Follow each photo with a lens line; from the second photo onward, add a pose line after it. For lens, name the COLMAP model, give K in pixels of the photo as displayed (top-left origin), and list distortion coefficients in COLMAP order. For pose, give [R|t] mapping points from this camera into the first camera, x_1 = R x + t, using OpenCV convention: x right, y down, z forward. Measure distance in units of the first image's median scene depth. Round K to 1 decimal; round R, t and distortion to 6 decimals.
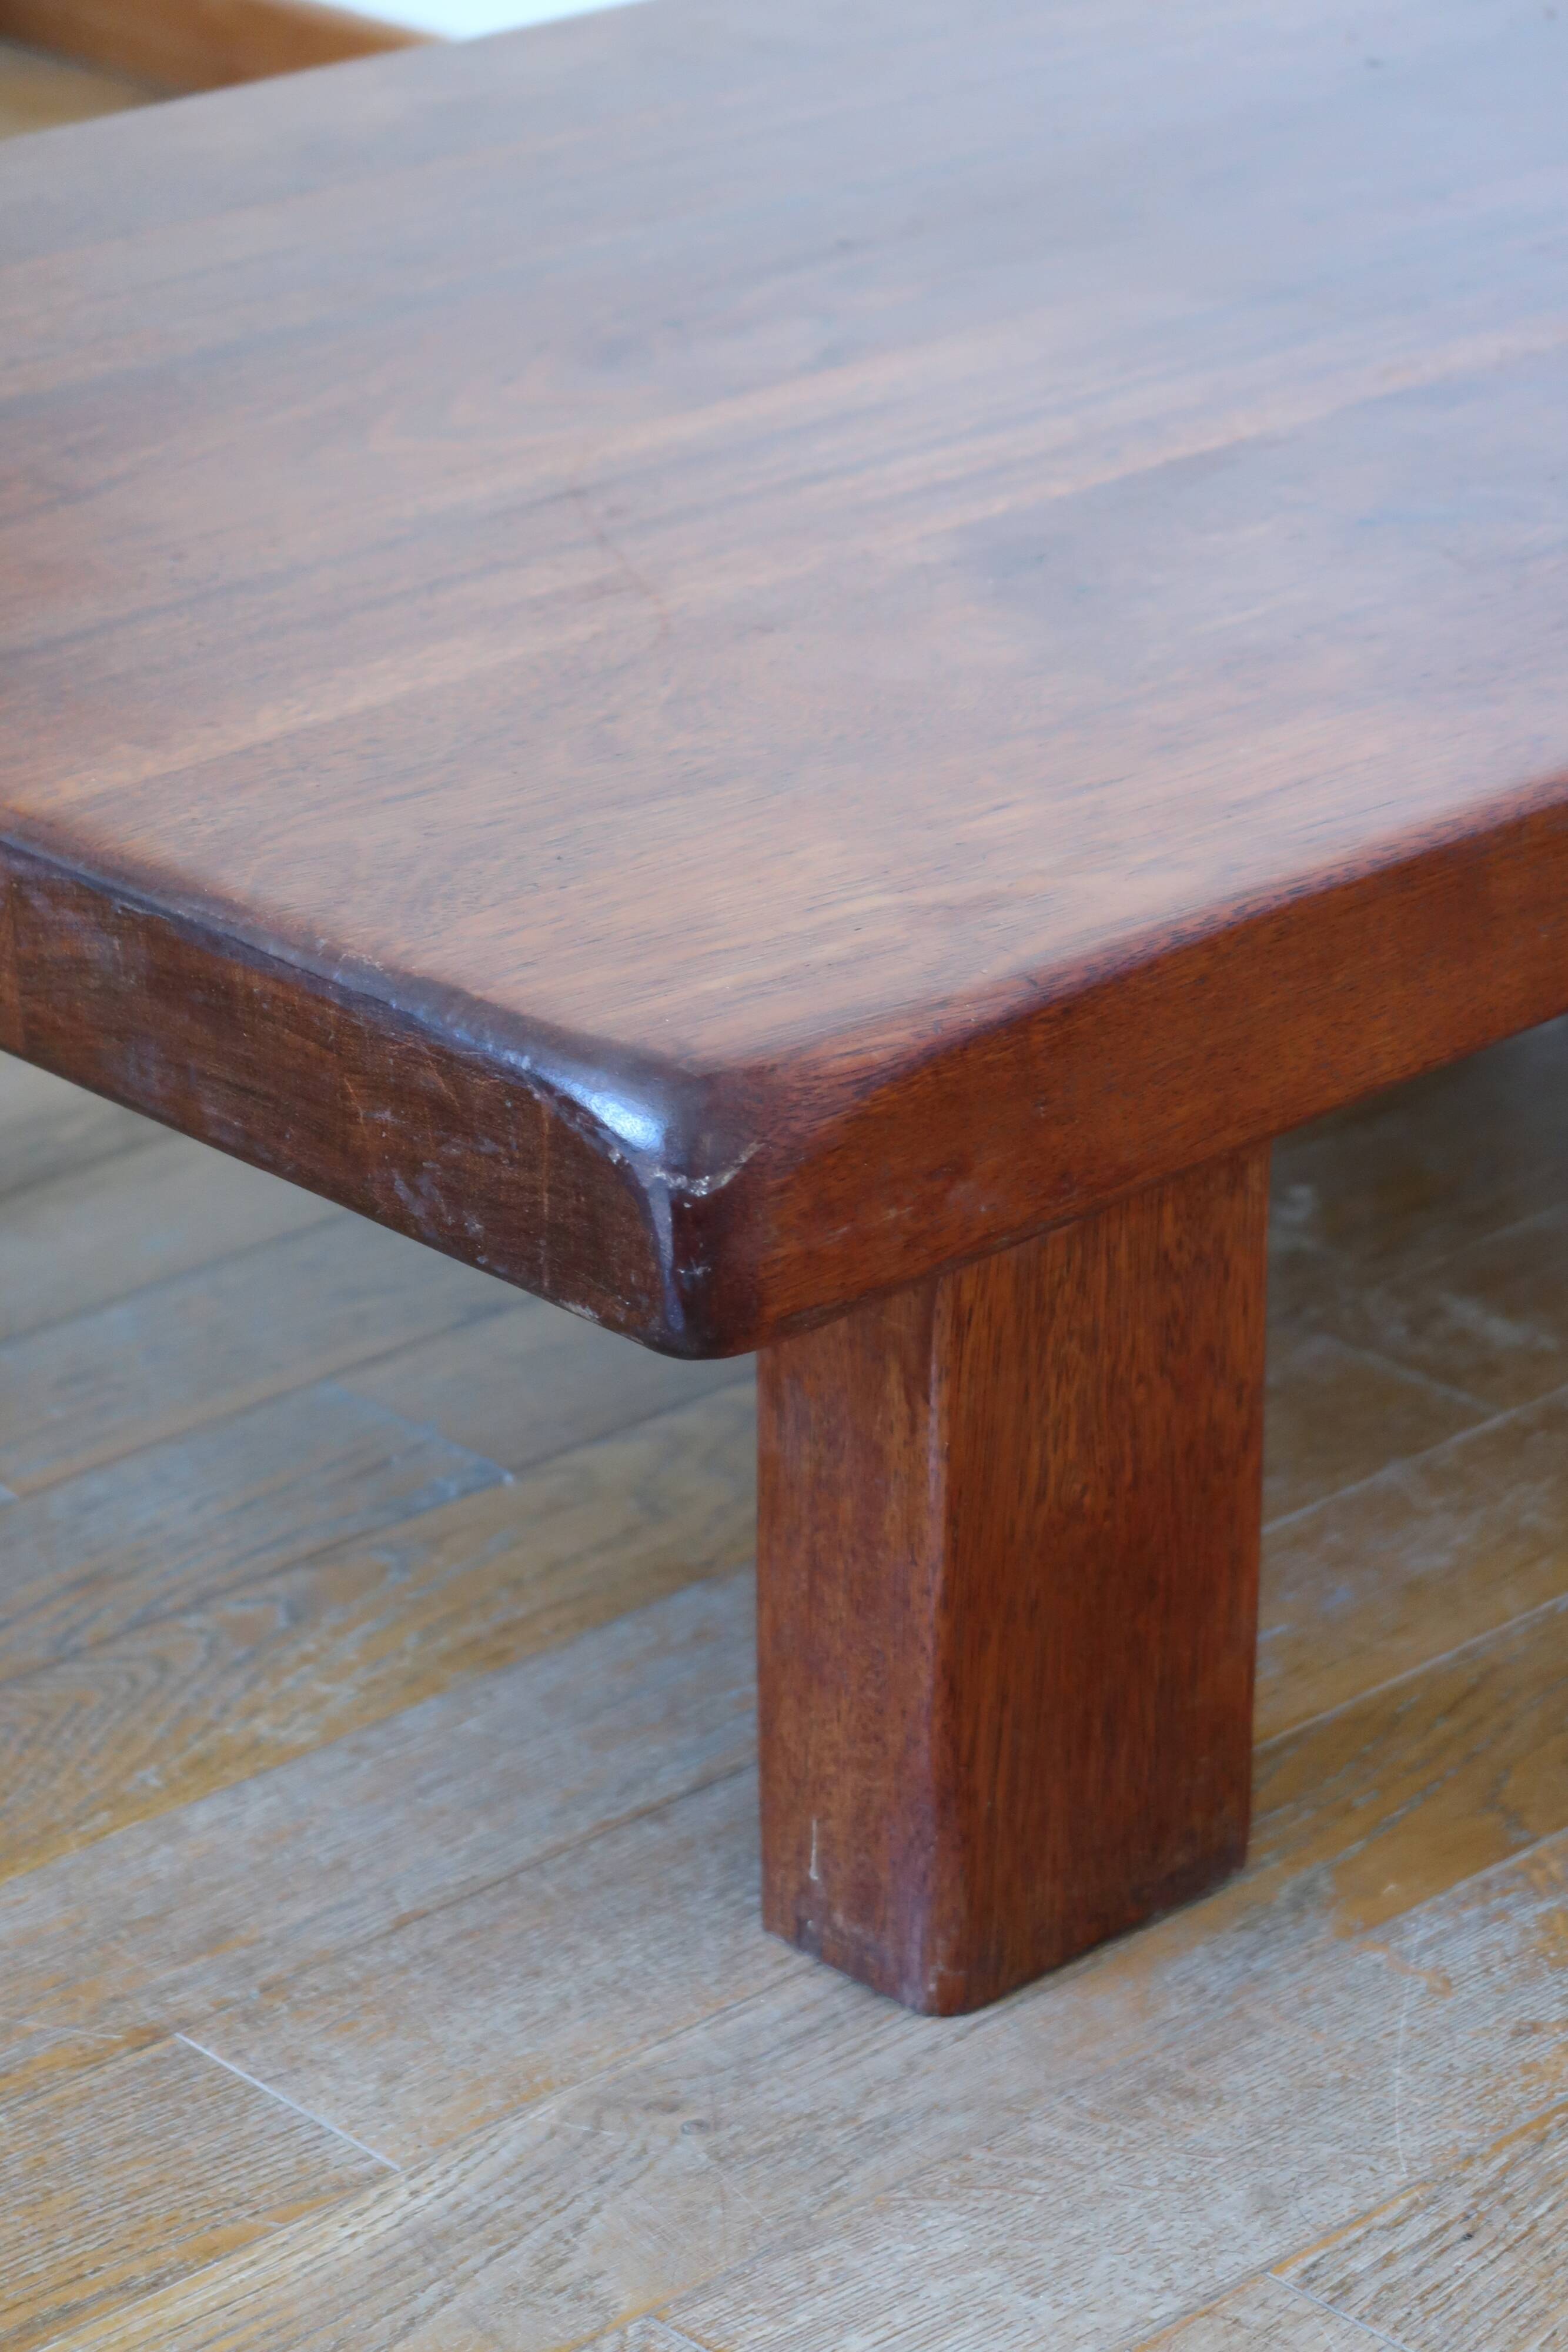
lens RADIAL K [[6983.2, 0, 784.0], [0, 6983.2, 1176.0], [0, 0, 1]] dist [0.107647, 0.396234]
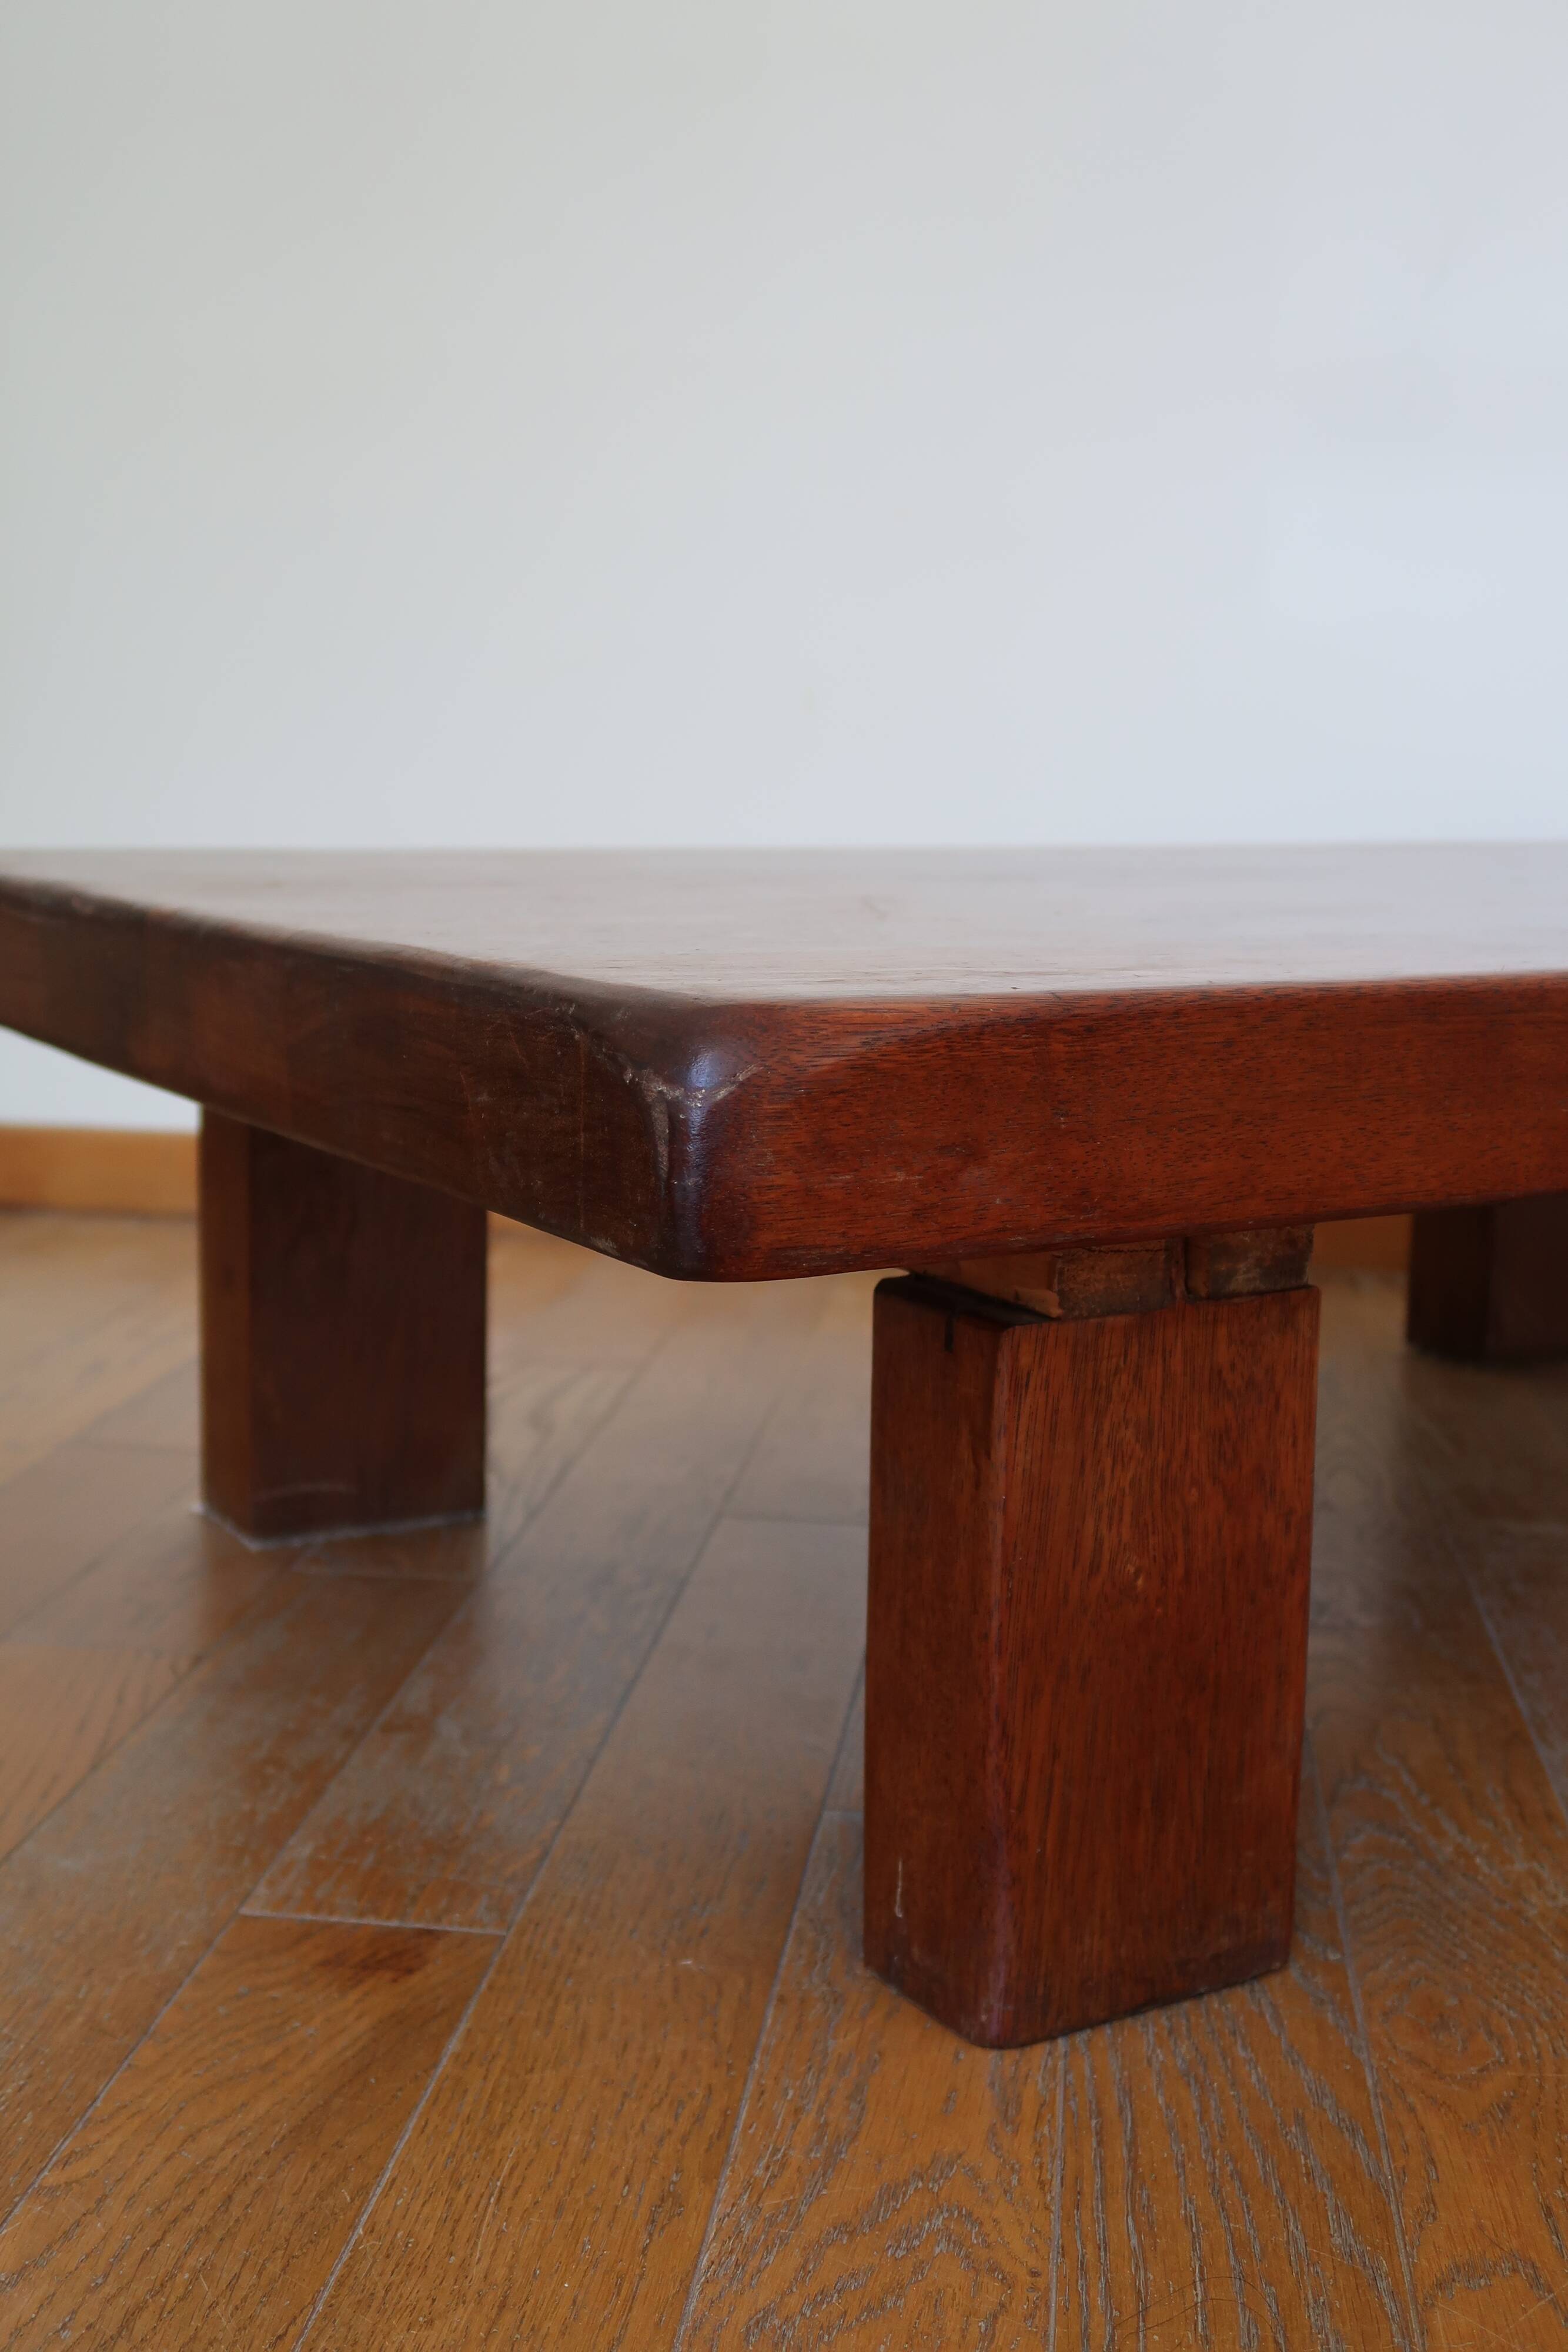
lens RADIAL K [[2810.8, 0, 784.0], [0, 2810.8, 1176.0], [0, 0, 1]] dist [0.038348, 0.021179]
pose [[0.977046, 0.050654, -0.206920, 0.079438], [-0.102302, 0.963555, -0.247177, 0.103418], [0.186858, 0.262672, 0.946619, 0.537273]]
